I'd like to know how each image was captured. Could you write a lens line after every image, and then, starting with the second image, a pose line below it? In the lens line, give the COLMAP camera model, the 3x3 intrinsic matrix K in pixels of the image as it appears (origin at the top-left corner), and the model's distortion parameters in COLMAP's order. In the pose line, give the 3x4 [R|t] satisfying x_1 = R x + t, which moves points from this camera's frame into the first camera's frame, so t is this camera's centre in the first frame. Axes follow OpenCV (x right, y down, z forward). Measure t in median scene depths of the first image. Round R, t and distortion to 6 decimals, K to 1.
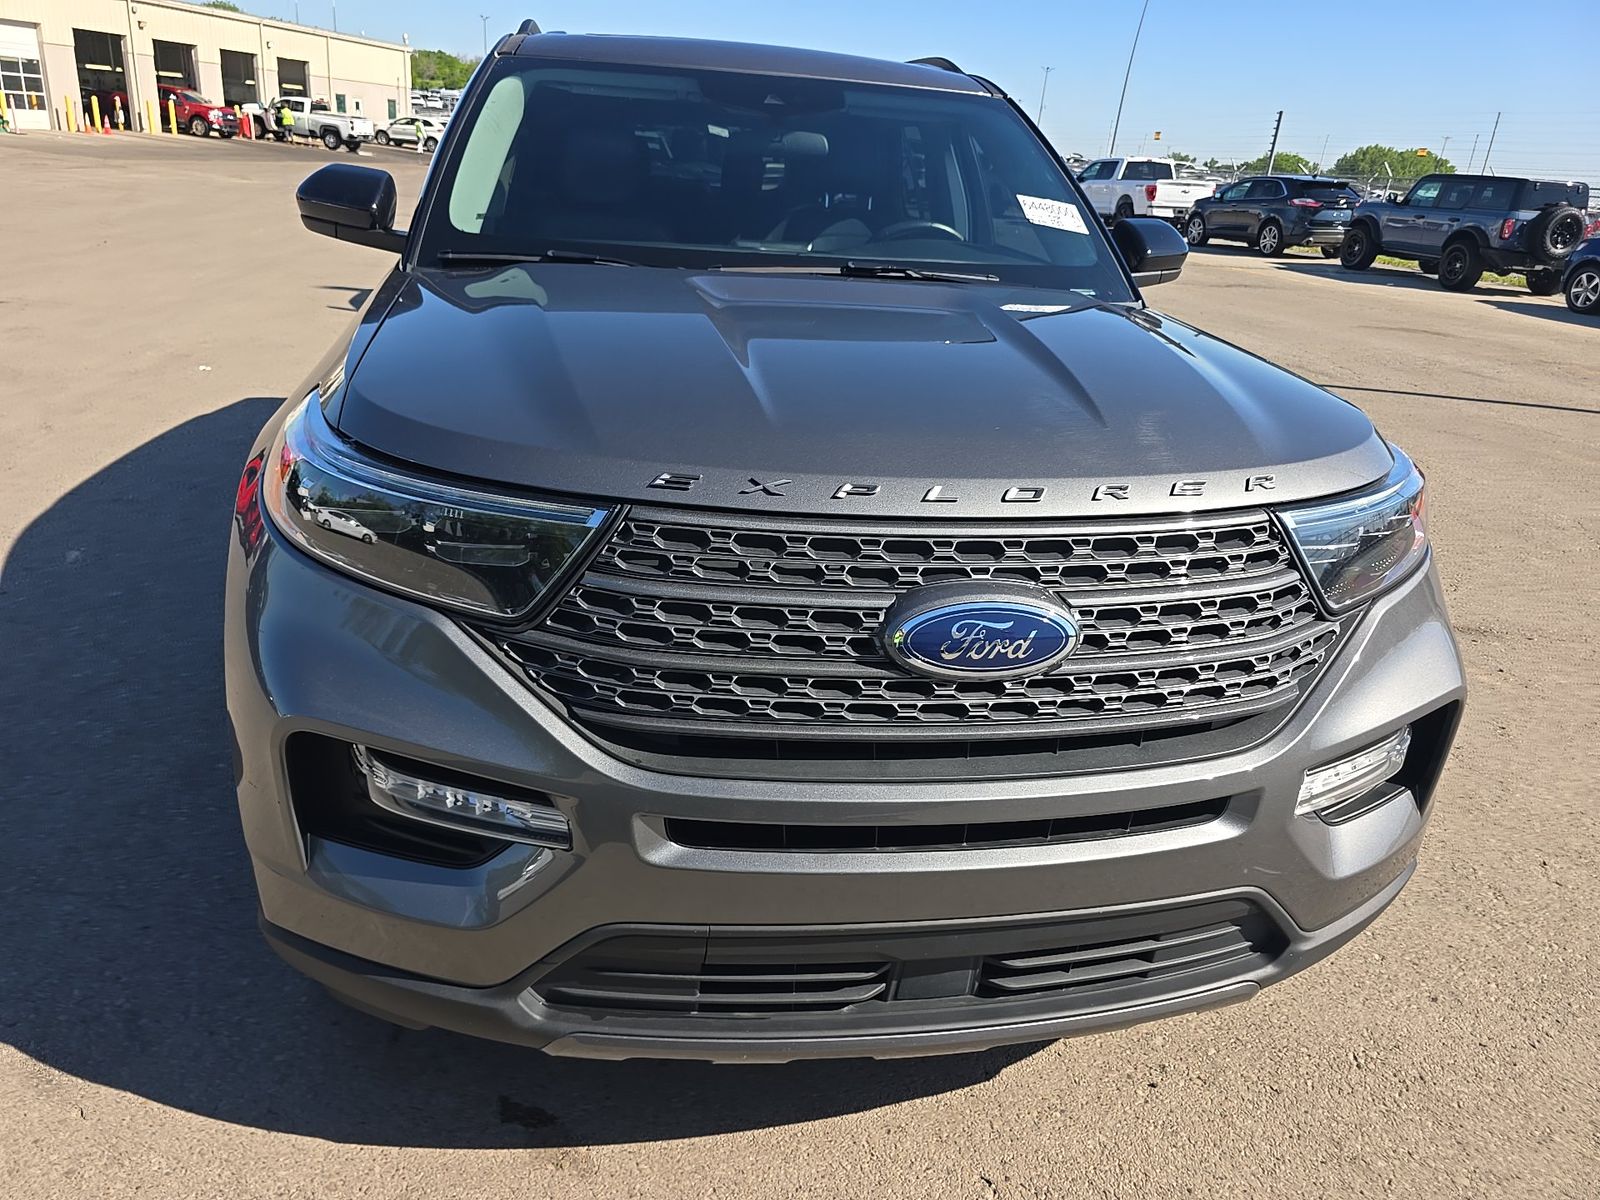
lens RADIAL K [[1070.2, 0, 800.0], [0, 1070.2, 600.0], [0, 0, 1]] dist [0.052656, -0.056029]
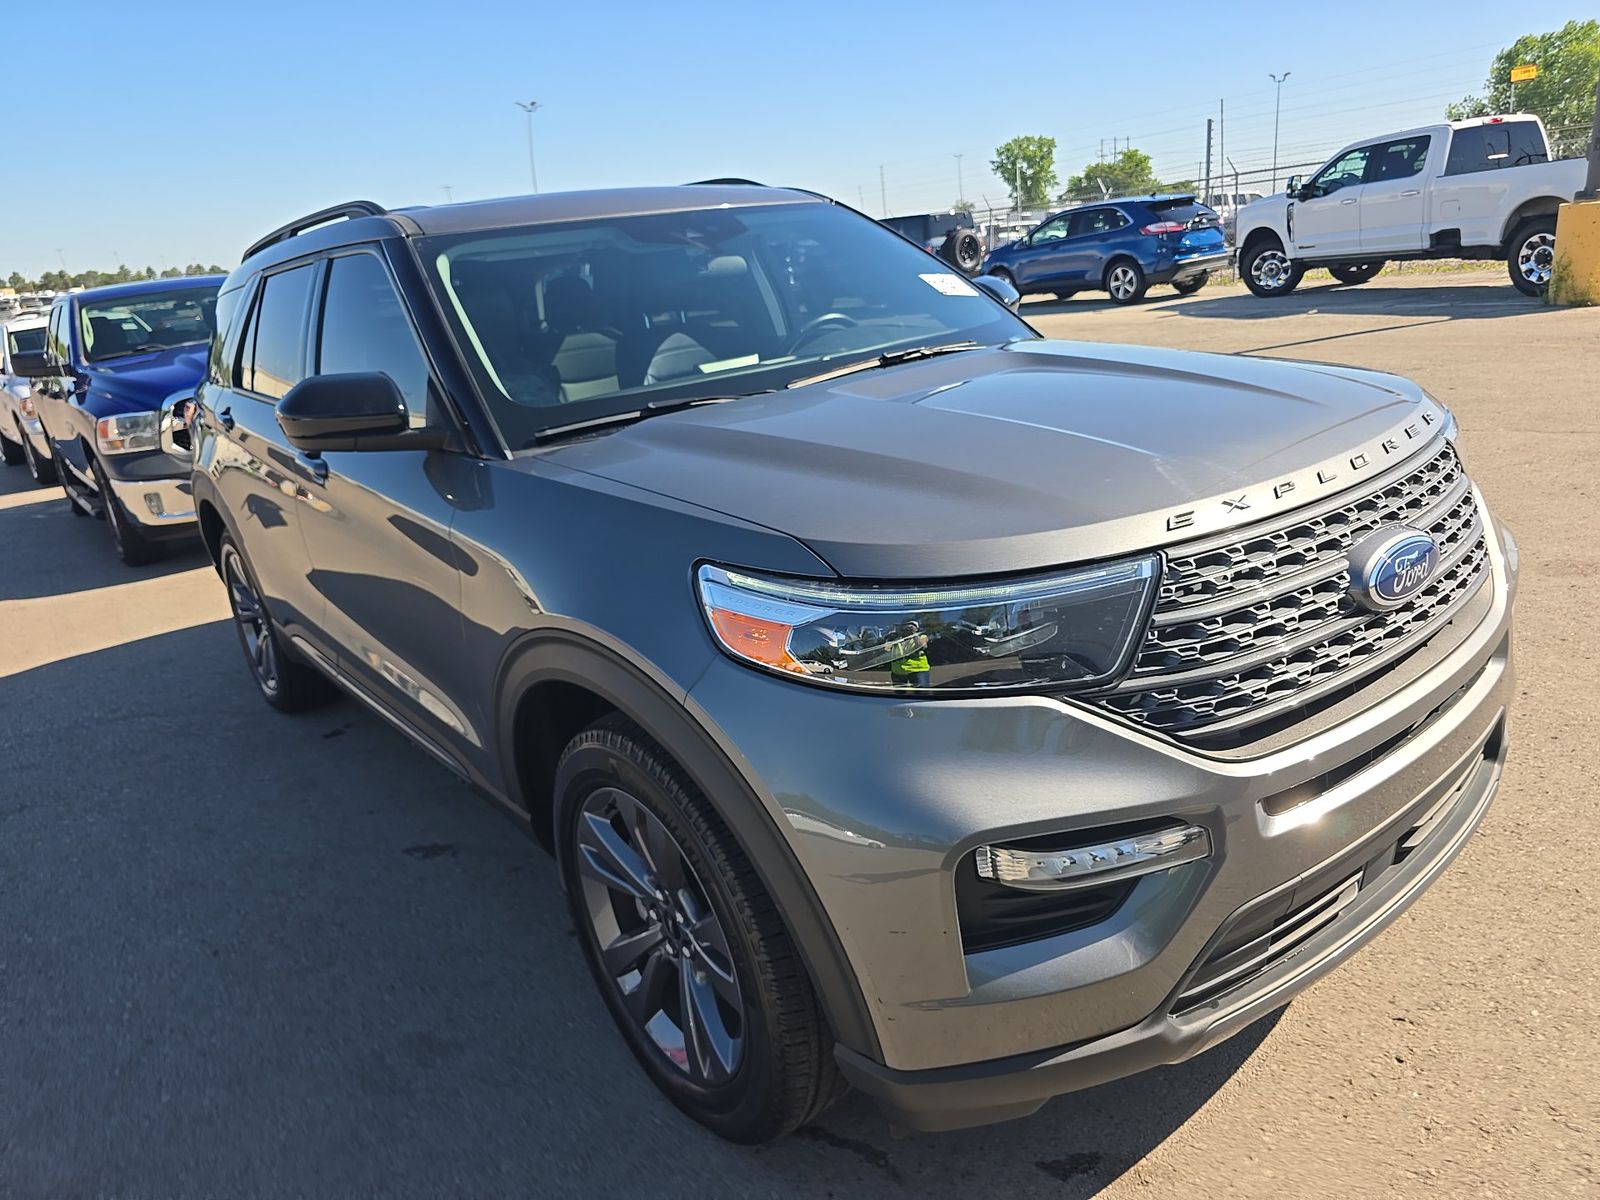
lens RADIAL K [[1070.2, 0, 800.0], [0, 1070.2, 600.0], [0, 0, 1]] dist [0.052656, -0.056029]
pose [[0.867860, -0.298409, 0.397203, -0.832449], [0.330870, 0.943572, -0.014043, -0.128282], [-0.370599, 0.143610, 0.917623, 0.064250]]
